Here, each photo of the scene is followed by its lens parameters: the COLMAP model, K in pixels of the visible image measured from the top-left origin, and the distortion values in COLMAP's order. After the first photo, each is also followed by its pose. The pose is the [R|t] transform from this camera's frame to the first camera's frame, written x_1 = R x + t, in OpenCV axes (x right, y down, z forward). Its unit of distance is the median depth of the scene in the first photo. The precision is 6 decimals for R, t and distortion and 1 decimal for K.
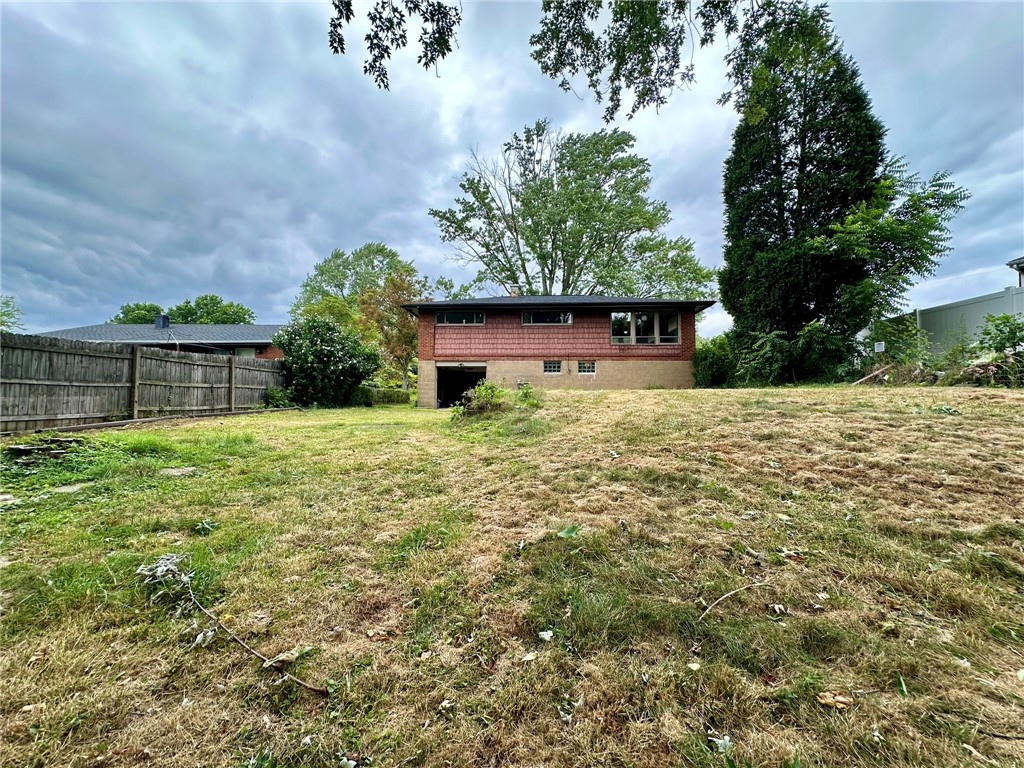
lens RADIAL K [[407.9, 0, 507.7], [0, 407.9, 381.4], [0, 0, 1]] dist [-0.001486, -0.000200]
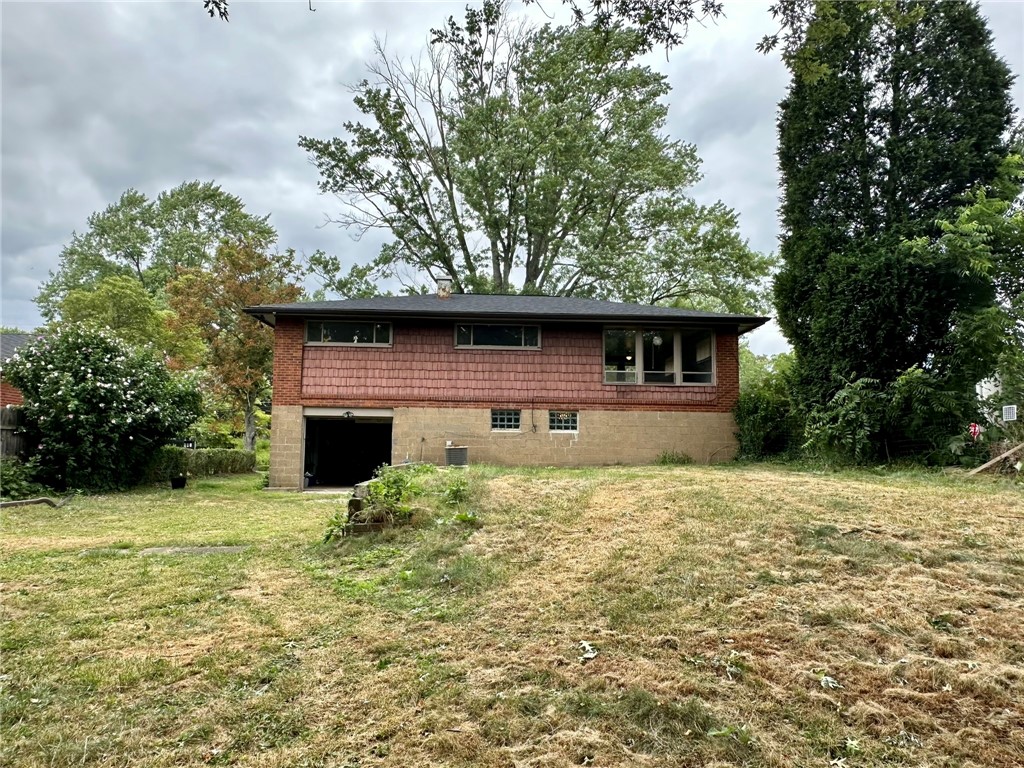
lens RADIAL K [[704.3, 0, 503.6], [0, 704.3, 385.1], [0, 0, 1]] dist [-0.002761, 0.001431]
pose [[0.994959, 0.016178, 0.098966, 0.004803], [-0.011289, 0.998697, -0.049767, -0.034979], [-0.099642, 0.048399, 0.993846, -0.013280]]
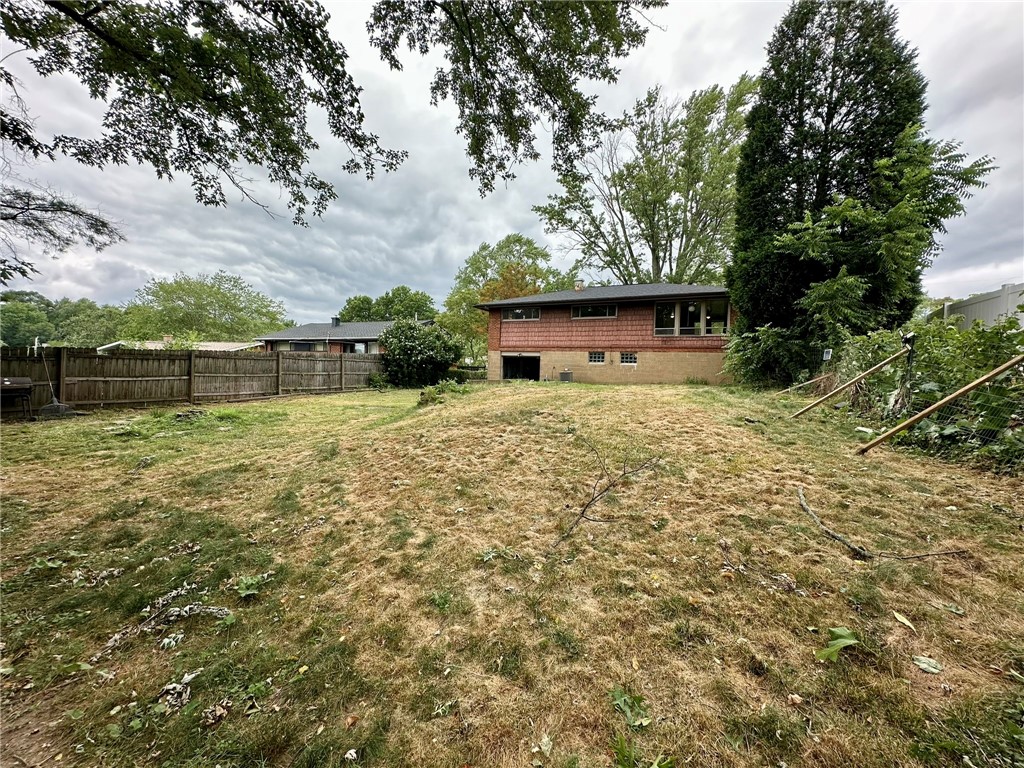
lens RADIAL K [[407.0, 0, 512.0], [0, 407.0, 384.0], [0, 0, 1]] dist [-0.002160, 0.000277]
pose [[0.912797, 0.037208, -0.406716, 0.347969], [-0.006581, 0.997052, 0.076444, -0.046515], [0.408361, -0.067101, 0.910351, -0.080684]]
